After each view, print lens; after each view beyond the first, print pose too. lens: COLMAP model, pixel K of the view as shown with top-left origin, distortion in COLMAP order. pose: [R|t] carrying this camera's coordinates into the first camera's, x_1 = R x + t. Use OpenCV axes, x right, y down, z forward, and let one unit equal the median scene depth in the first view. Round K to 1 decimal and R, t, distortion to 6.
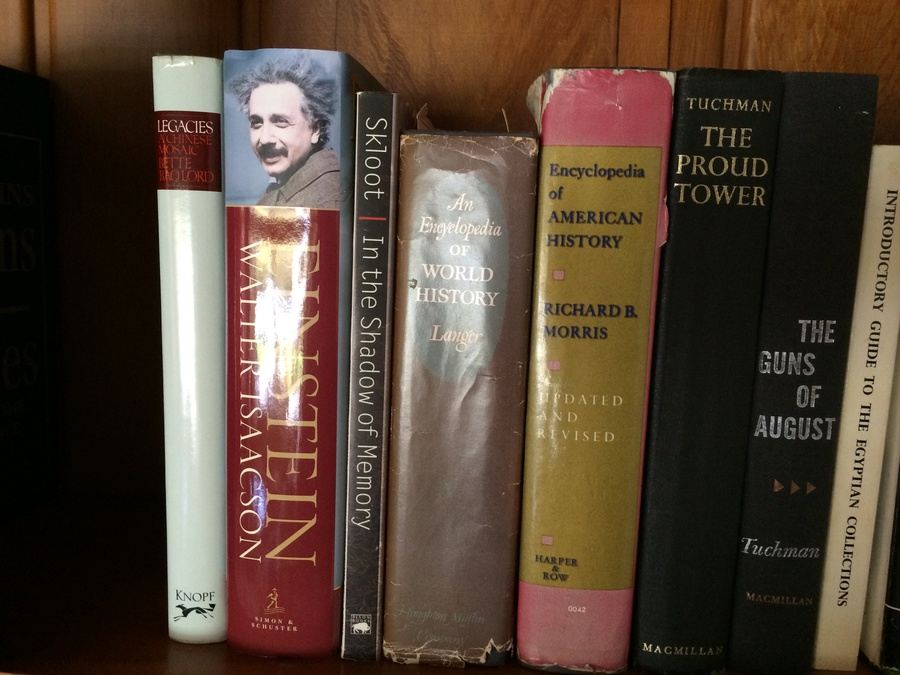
lens RADIAL K [[781.6, 0, 449.6], [0, 781.6, 335.4], [0, 0, 1]] dist [0.084726, -0.121256]
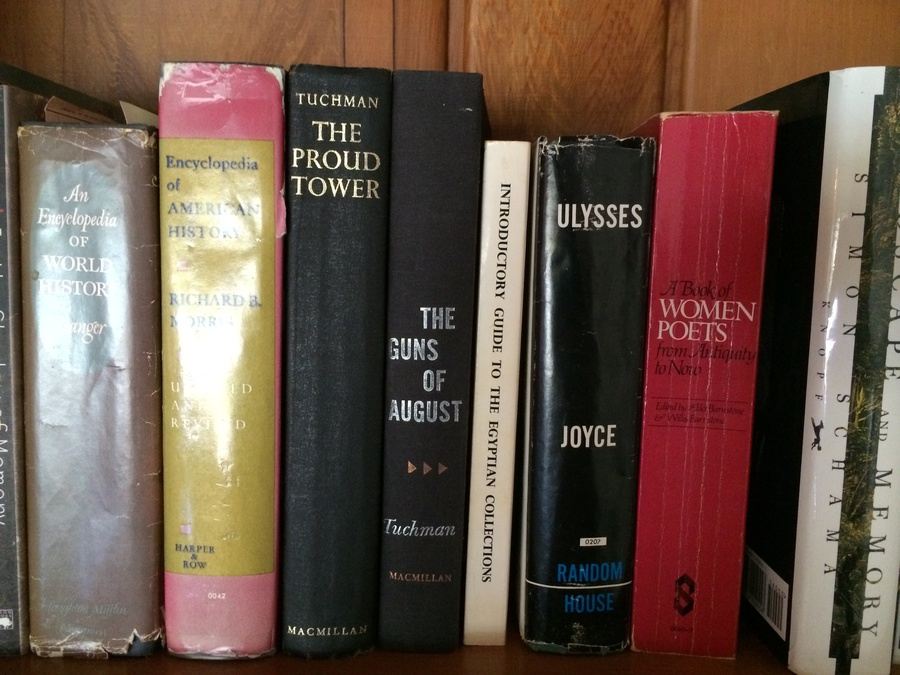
lens RADIAL K [[781.6, 0, 449.2], [0, 781.6, 338.3], [0, 0, 1]] dist [0.084726, -0.121256]
pose [[0.997919, -0.014927, 0.062735, 0.406899], [0.015571, 0.999831, -0.009785, 0.031418], [-0.062579, 0.010742, 0.997982, -0.036942]]
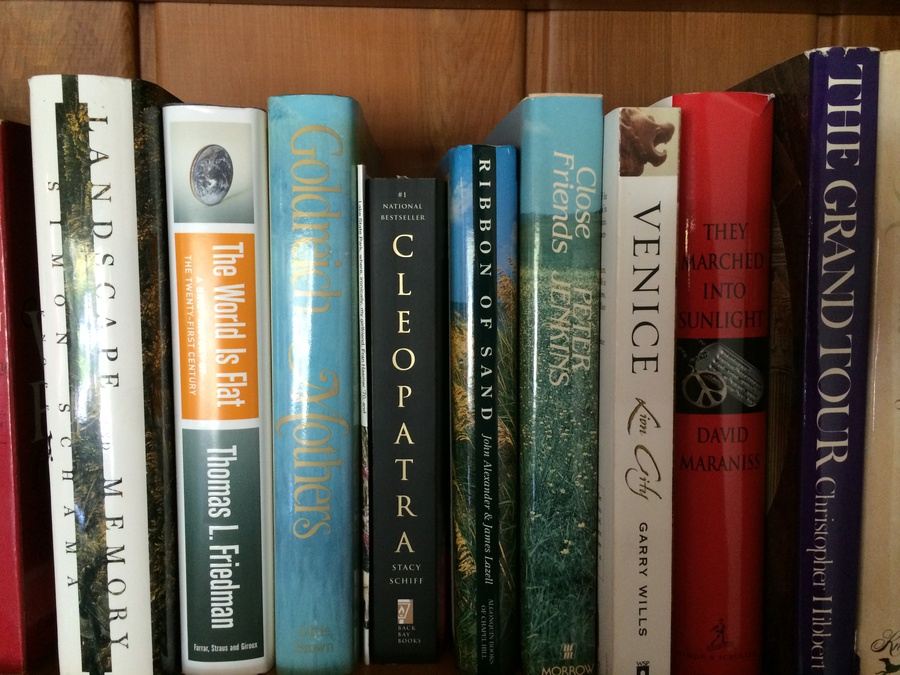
lens RADIAL K [[781.6, 0, 451.1], [0, 781.6, 335.8], [0, 0, 1]] dist [0.084726, -0.121256]
pose [[0.994223, -0.031110, 0.102728, 1.031557], [0.034285, 0.998983, -0.029286, 0.050904], [-0.101712, 0.032638, 0.994278, -0.083023]]
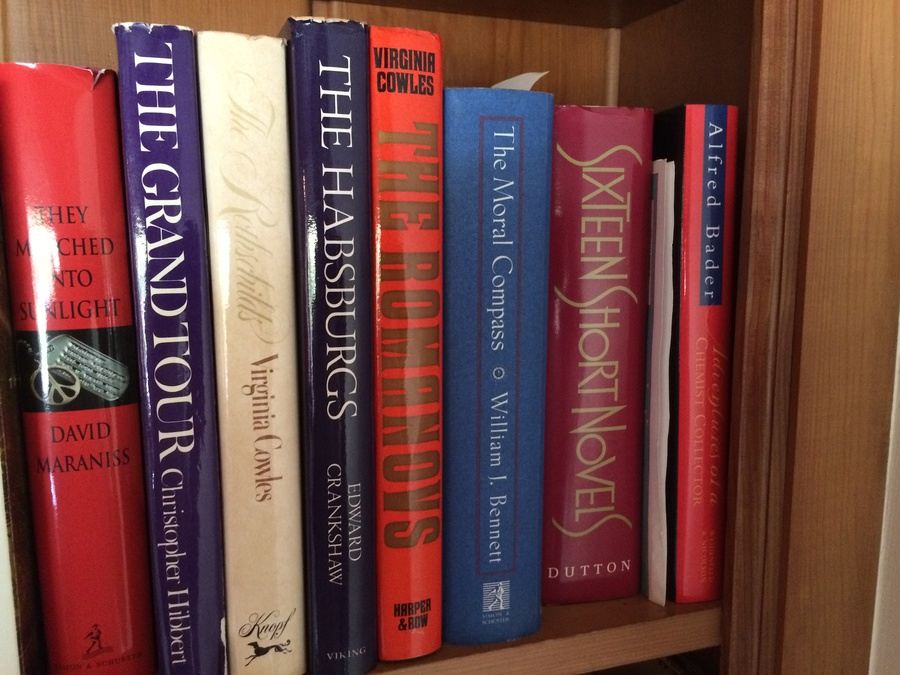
lens RADIAL K [[781.6, 0, 449.4], [0, 781.6, 334.8], [0, 0, 1]] dist [0.084726, -0.121256]
pose [[0.922315, -0.070004, 0.380046, 1.479045], [0.071841, 0.997372, 0.009369, 0.064402], [-0.379704, 0.018661, 0.924920, -0.152372]]
